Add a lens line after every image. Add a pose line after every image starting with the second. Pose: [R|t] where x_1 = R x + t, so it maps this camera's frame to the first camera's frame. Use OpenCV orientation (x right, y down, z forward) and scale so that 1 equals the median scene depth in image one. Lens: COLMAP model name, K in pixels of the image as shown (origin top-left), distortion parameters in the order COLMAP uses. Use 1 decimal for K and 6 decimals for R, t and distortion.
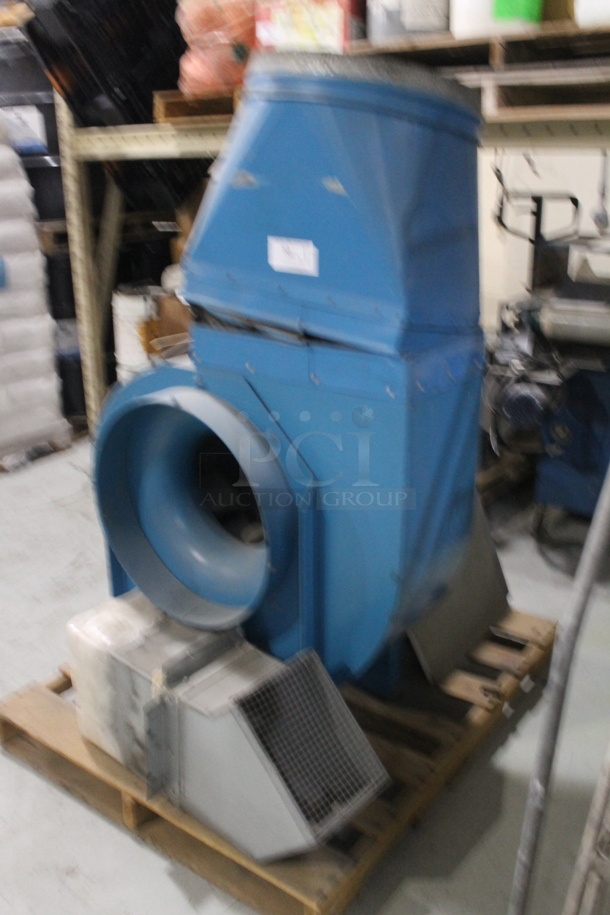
lens RADIAL K [[834.2, 0, 305.0], [0, 834.2, 457.5], [0, 0, 1]] dist [-0.006823, -0.208447]
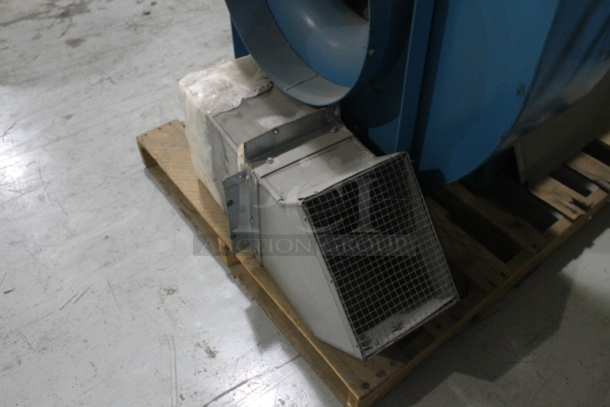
lens RADIAL K [[513.8, 0, 305.1], [0, 513.8, 225.5], [0, 0, 1]] dist [-0.084820, 0.003845]
pose [[0.957746, 0.207174, -0.199501, 0.029374], [-0.094073, 0.881137, 0.463408, 0.054784], [0.271794, -0.425060, 0.863396, 0.432045]]
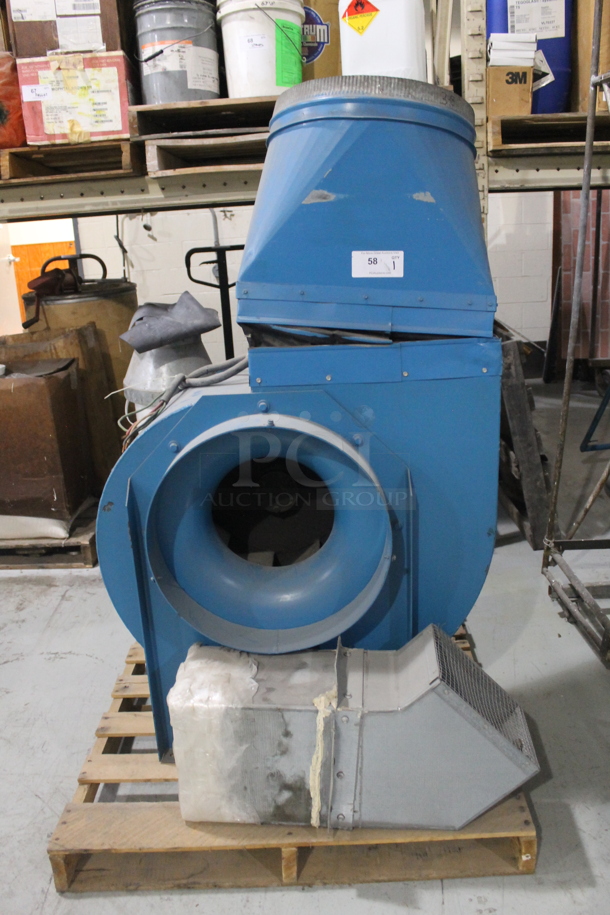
lens RADIAL K [[770.7, 0, 305.0], [0, 770.7, 457.5], [0, 0, 1]] dist [-0.084820, 0.003845]
pose [[0.806416, -0.202510, 0.555592, -0.584475], [0.243712, 0.969848, -0.000232, -0.017029], [-0.538792, 0.135591, 0.831455, 0.213957]]
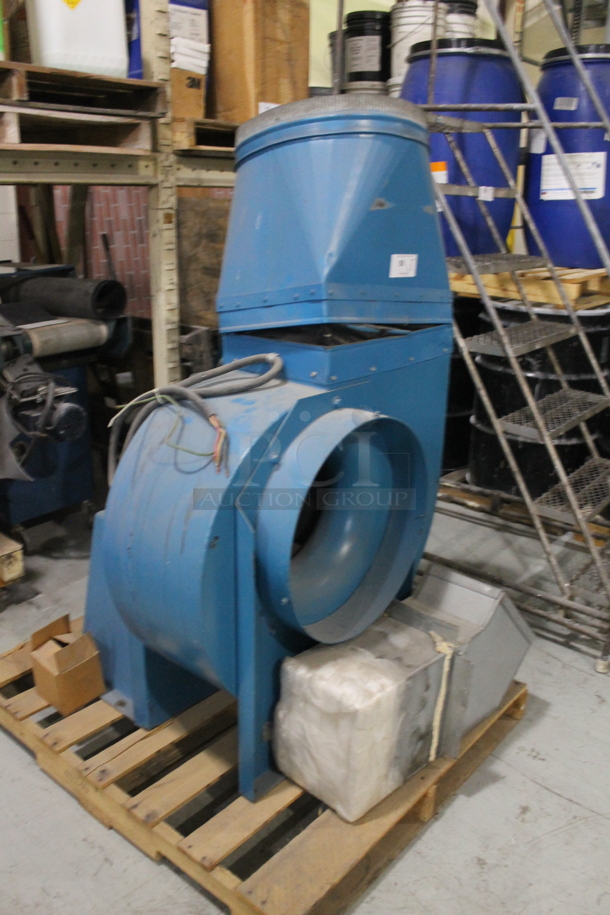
lens RADIAL K [[770.7, 0, 305.0], [0, 770.7, 457.5], [0, 0, 1]] dist [-0.084820, 0.003845]
pose [[0.057733, -0.310973, 0.948664, -1.006616], [0.323249, 0.904881, 0.276949, -0.291068], [-0.944551, 0.290665, 0.152763, 0.878633]]
